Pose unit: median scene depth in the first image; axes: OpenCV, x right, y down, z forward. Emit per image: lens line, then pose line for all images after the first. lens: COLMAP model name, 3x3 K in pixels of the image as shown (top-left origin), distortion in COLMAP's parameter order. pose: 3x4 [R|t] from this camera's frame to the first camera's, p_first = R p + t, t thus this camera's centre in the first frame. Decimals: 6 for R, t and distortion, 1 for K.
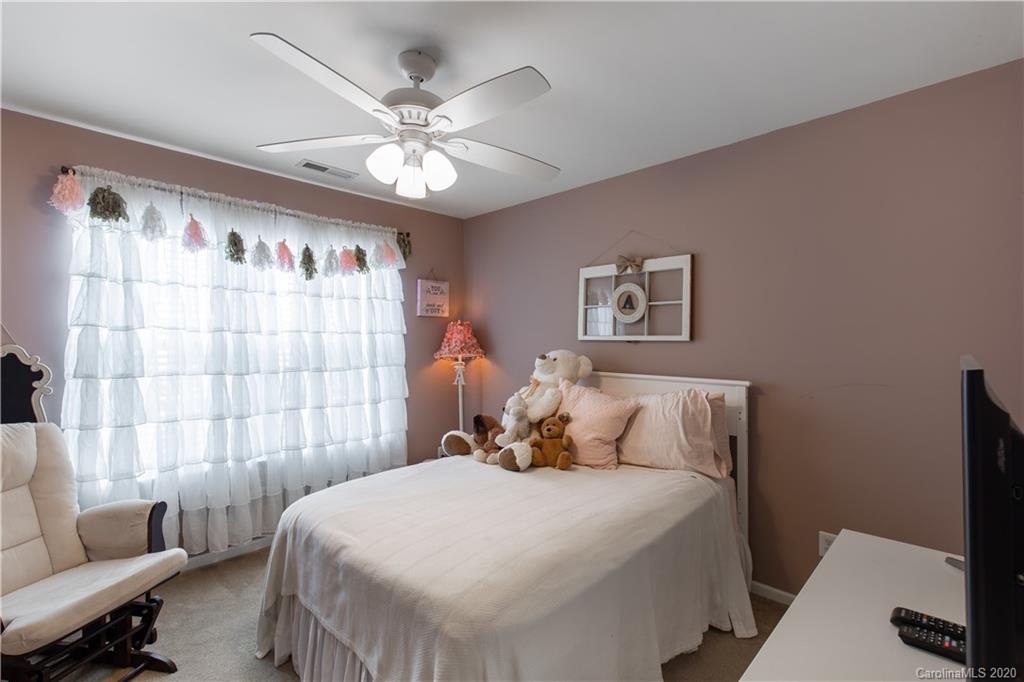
lens RADIAL K [[458.9, 0, 516.7], [0, 458.9, 336.8], [0, 0, 1]] dist [-0.022992, -0.000044]
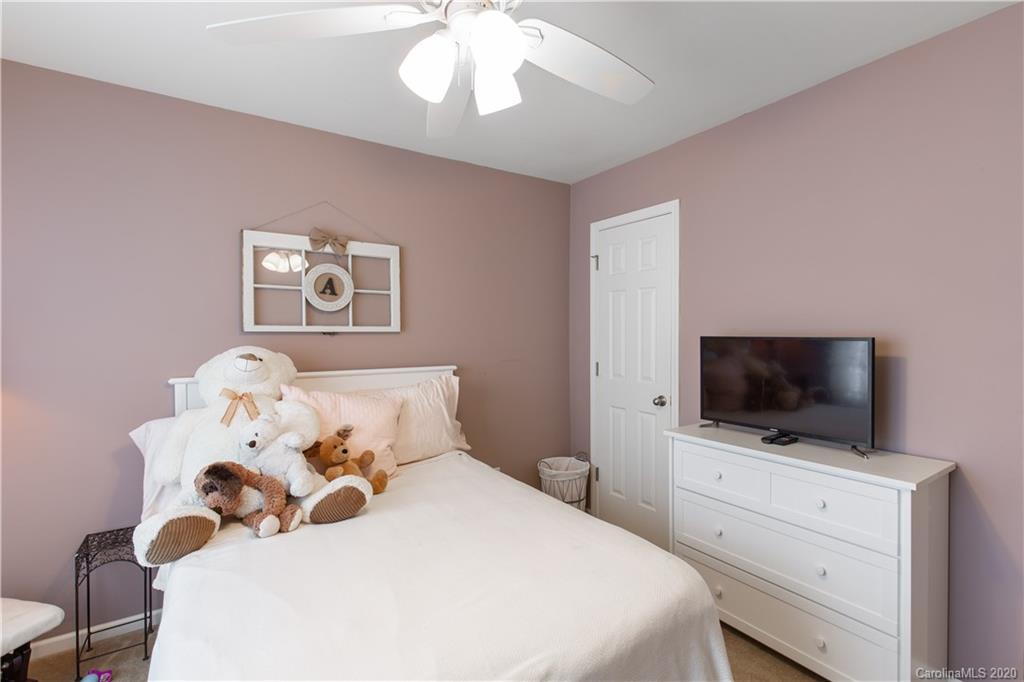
lens RADIAL K [[458.9, 0, 516.7], [0, 458.9, 336.8], [0, 0, 1]] dist [-0.022992, -0.000044]
pose [[0.190141, -0.011417, 0.981690, -0.529049], [-0.000956, 0.999930, 0.011815, 0.007095], [-0.981756, -0.003185, 0.190116, 0.514374]]
